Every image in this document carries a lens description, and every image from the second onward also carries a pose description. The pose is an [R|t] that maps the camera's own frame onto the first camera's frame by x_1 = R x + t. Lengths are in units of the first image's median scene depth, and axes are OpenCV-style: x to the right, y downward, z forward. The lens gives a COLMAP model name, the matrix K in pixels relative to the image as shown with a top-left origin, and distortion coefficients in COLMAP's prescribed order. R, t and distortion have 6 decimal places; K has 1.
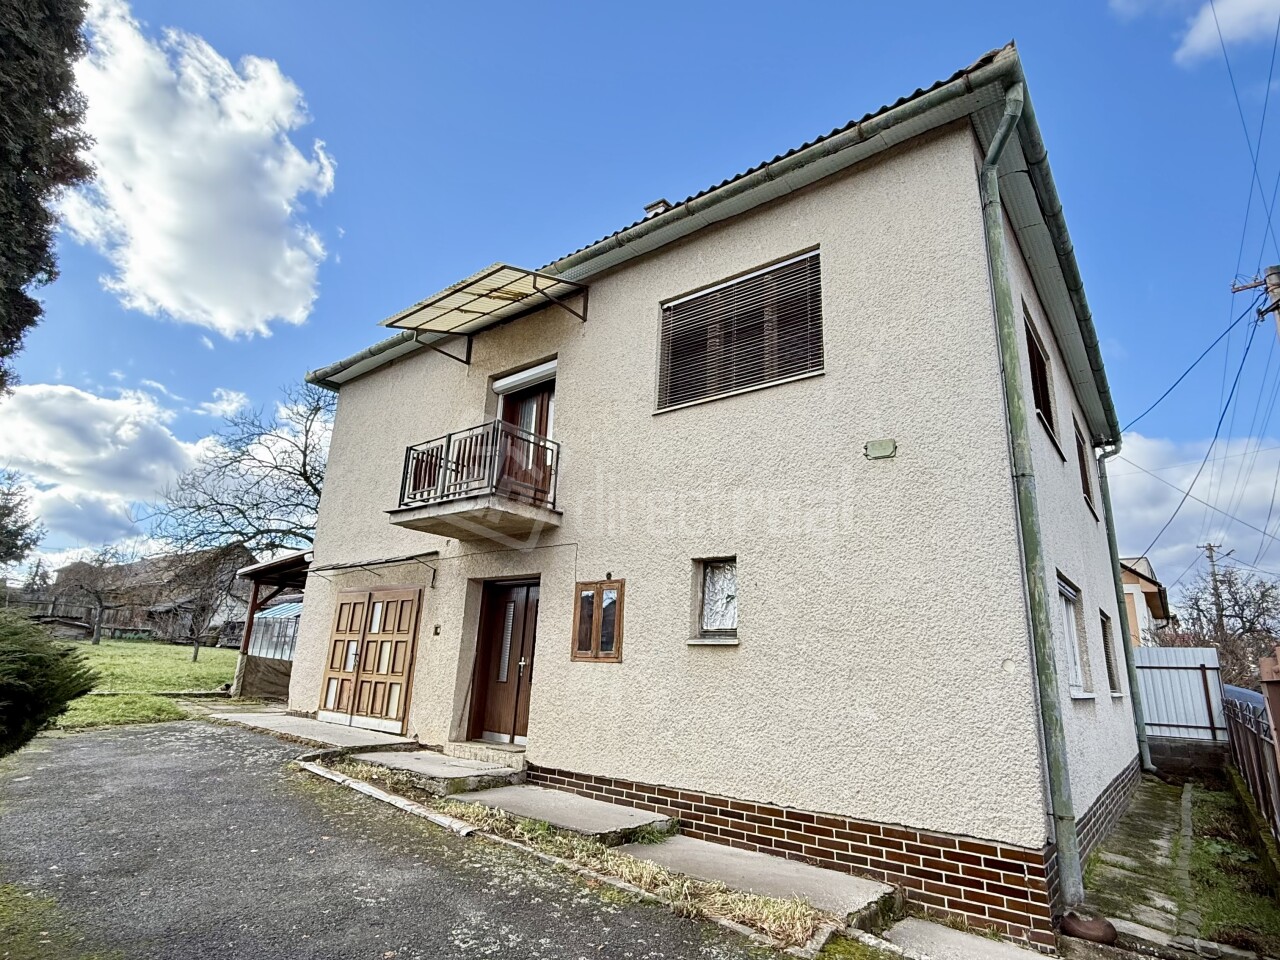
lens RADIAL K [[677.8, 0, 637.2], [0, 677.8, 475.2], [0, 0, 1]] dist [0.003930, -0.001170]
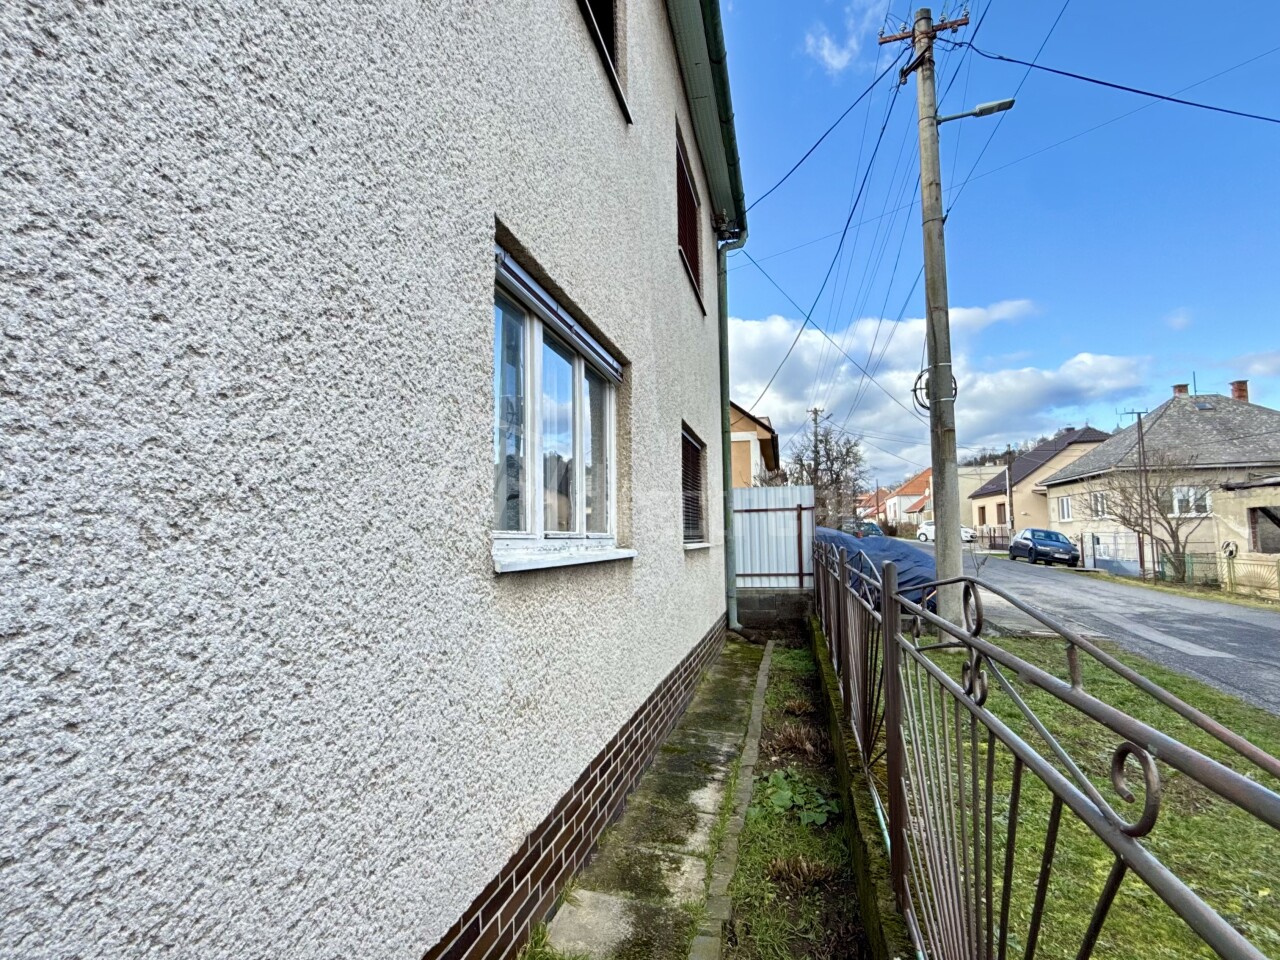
lens RADIAL K [[677.8, 0, 637.9], [0, 677.8, 480.0], [0, 0, 1]] dist [0.003930, -0.001170]
pose [[0.902802, -0.021072, 0.429539, 0.276489], [-0.062878, 0.981598, 0.180311, 0.105459], [-0.425434, -0.189794, 0.884864, 0.329505]]
